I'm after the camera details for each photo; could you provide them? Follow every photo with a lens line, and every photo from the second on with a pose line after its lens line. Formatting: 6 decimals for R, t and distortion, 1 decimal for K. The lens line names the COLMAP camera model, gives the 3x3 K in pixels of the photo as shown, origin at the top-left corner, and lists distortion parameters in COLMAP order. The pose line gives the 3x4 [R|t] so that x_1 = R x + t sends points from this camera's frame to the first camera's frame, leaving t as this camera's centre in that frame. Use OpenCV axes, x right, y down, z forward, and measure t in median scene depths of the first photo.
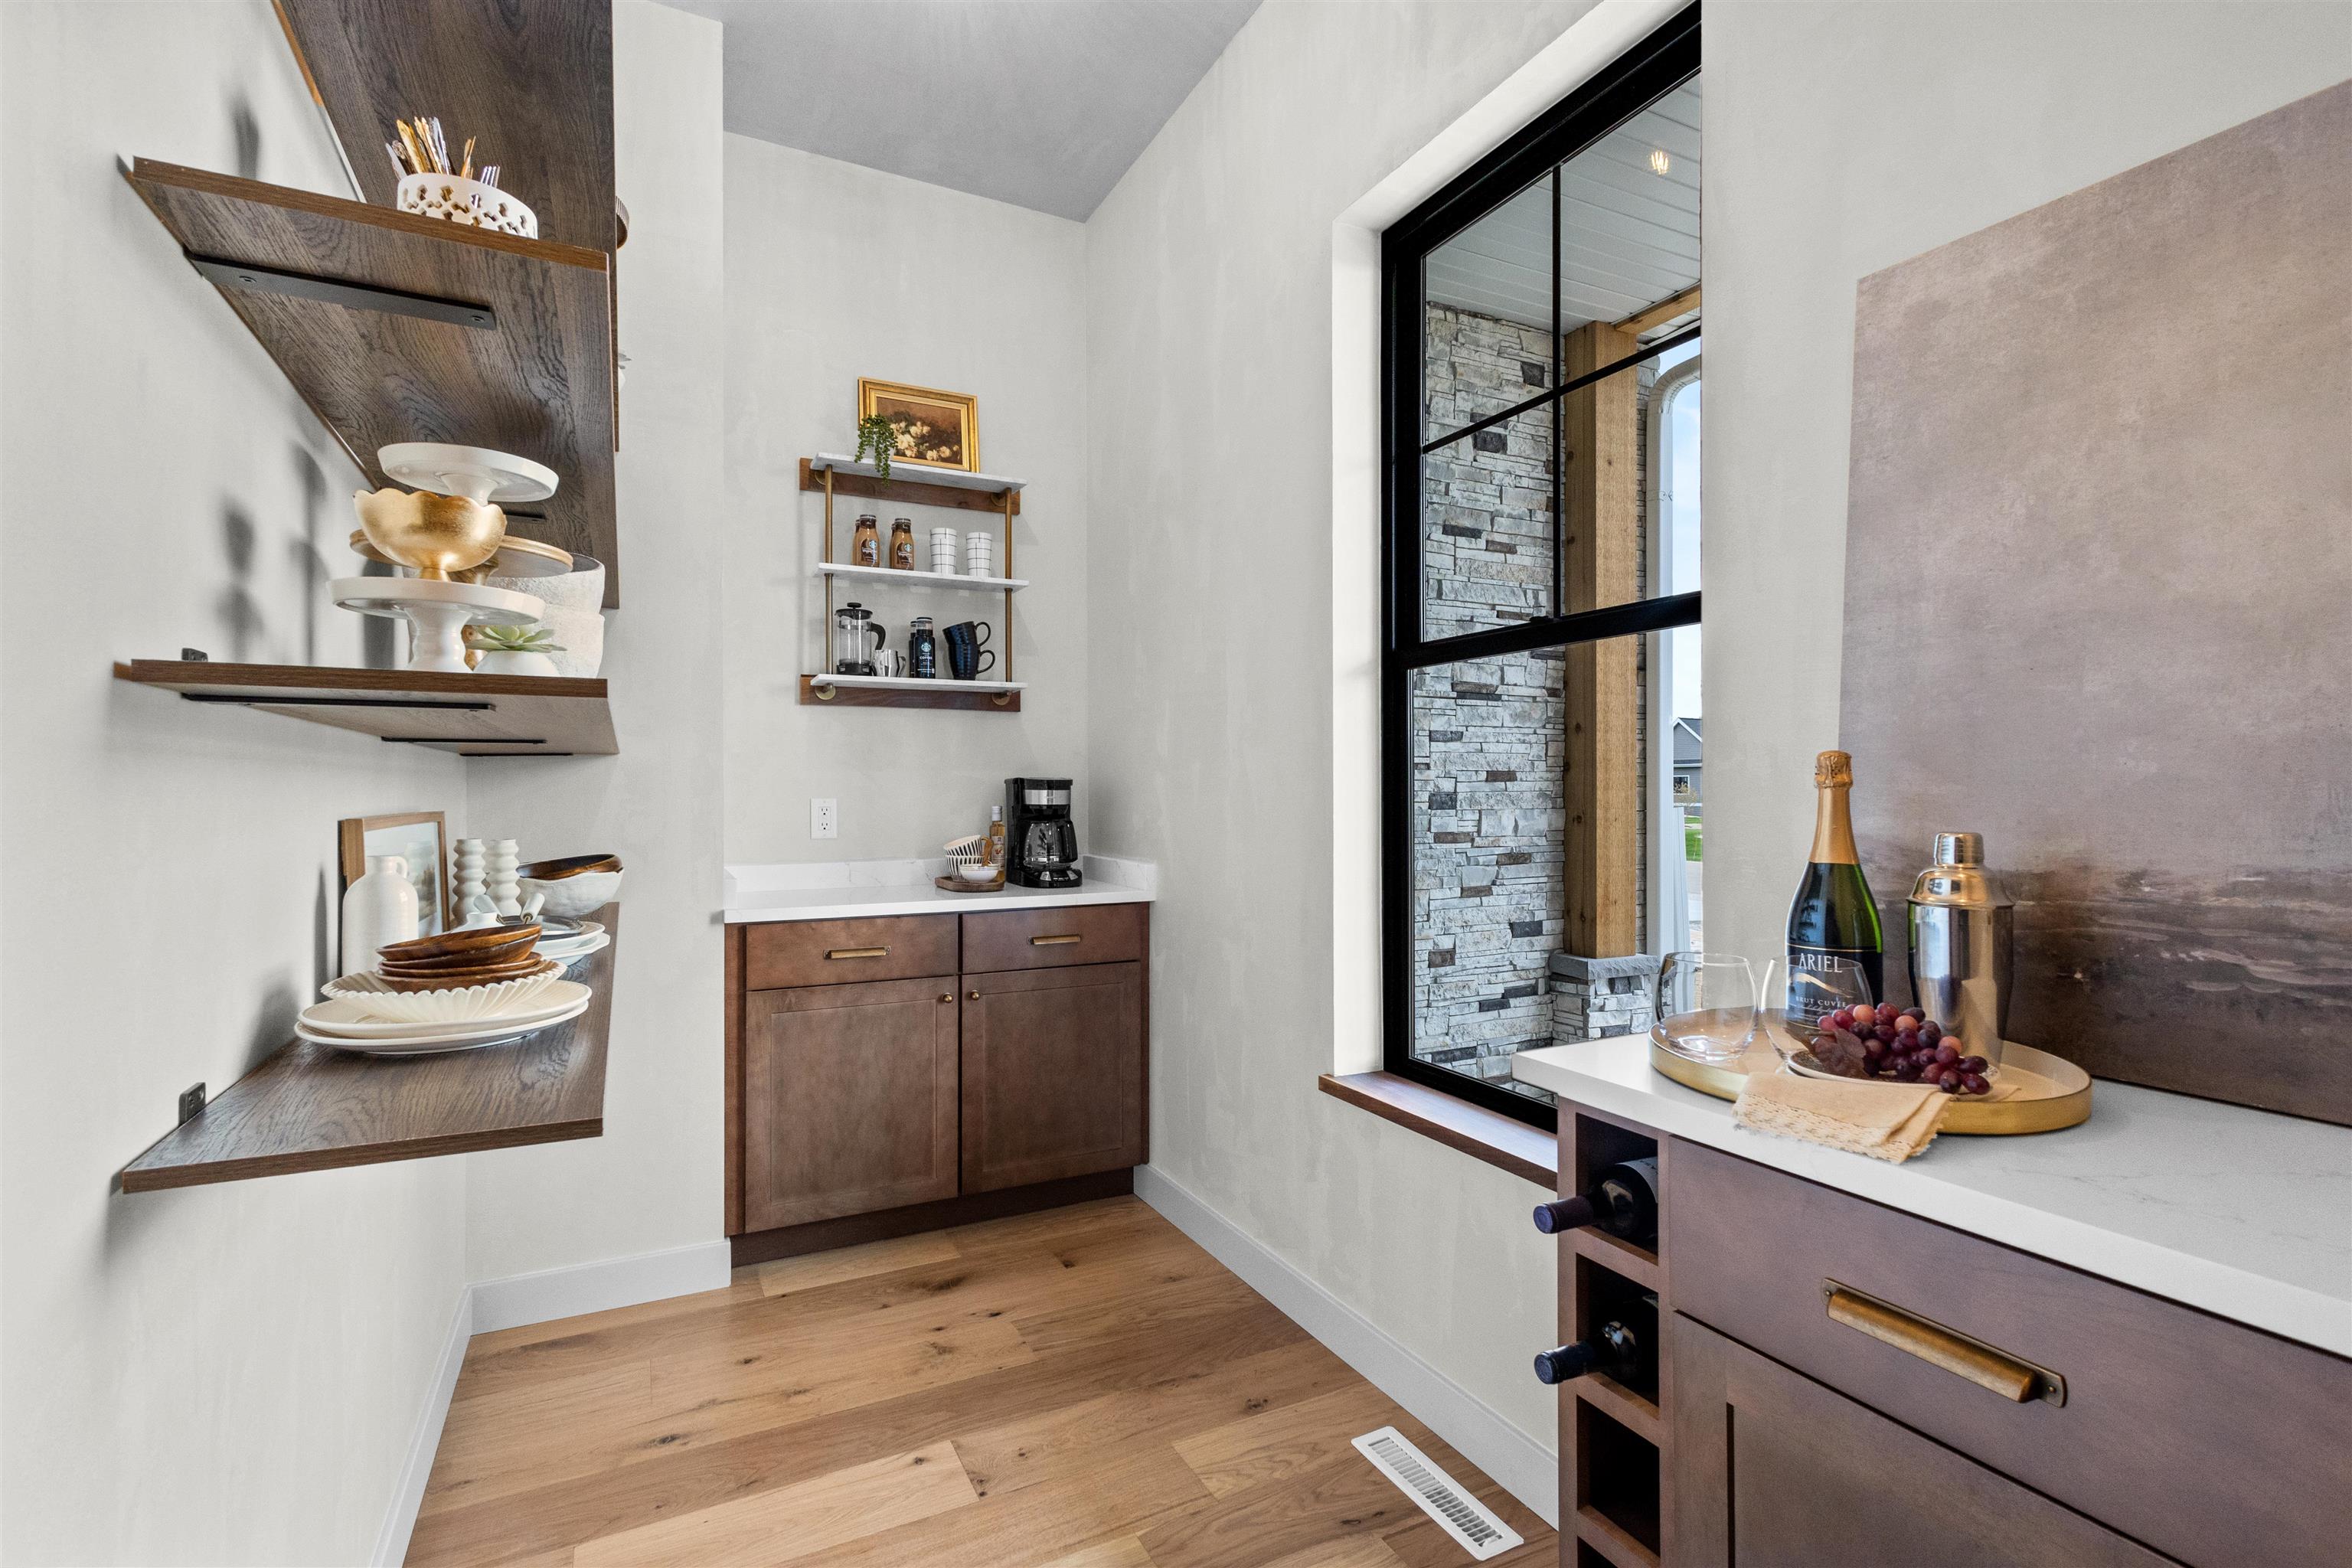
lens RADIAL K [[1075.1, 0, 1179.4], [0, 1075.1, 790.5], [0, 0, 1]] dist [0.004578, 0.000280]
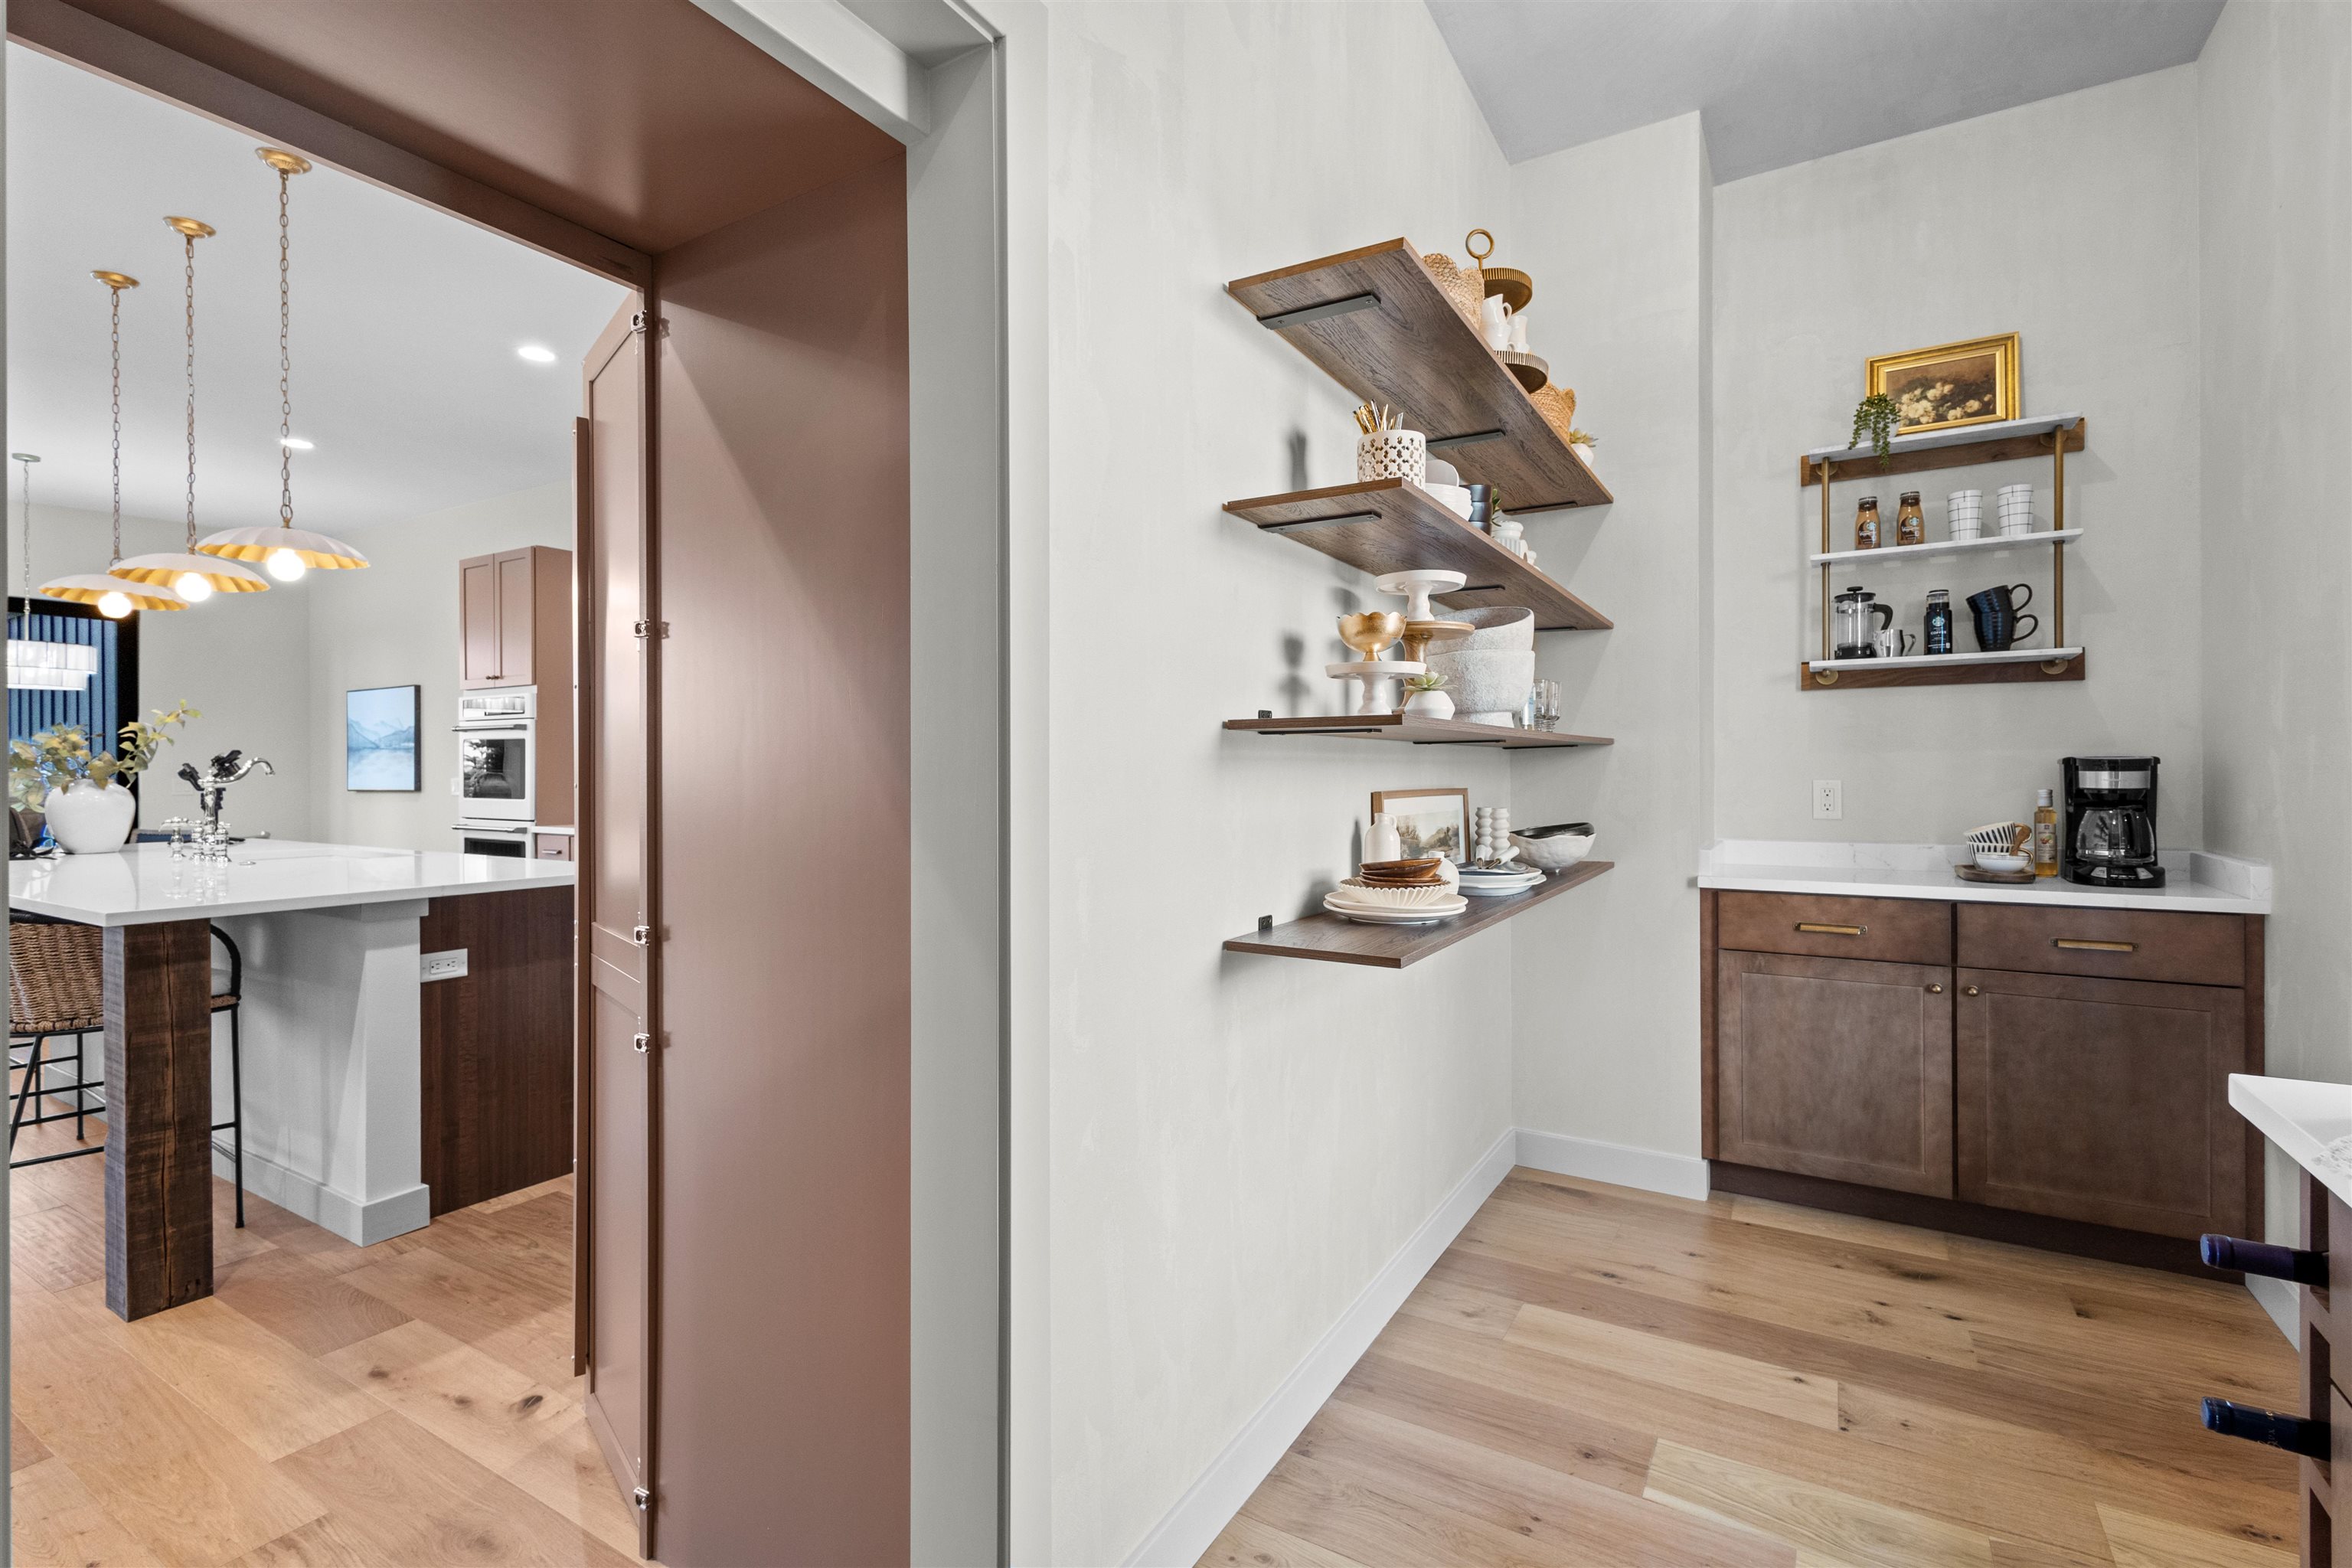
lens RADIAL K [[1072.5, 0, 1176.0], [0, 1072.5, 784.0], [0, 0, 1]] dist [-0.000843, -0.000424]
pose [[0.523892, 0.007174, -0.851755, 0.249194], [0.003526, 0.999938, 0.010591, -0.002359], [0.851778, -0.008552, 0.523834, -0.080764]]
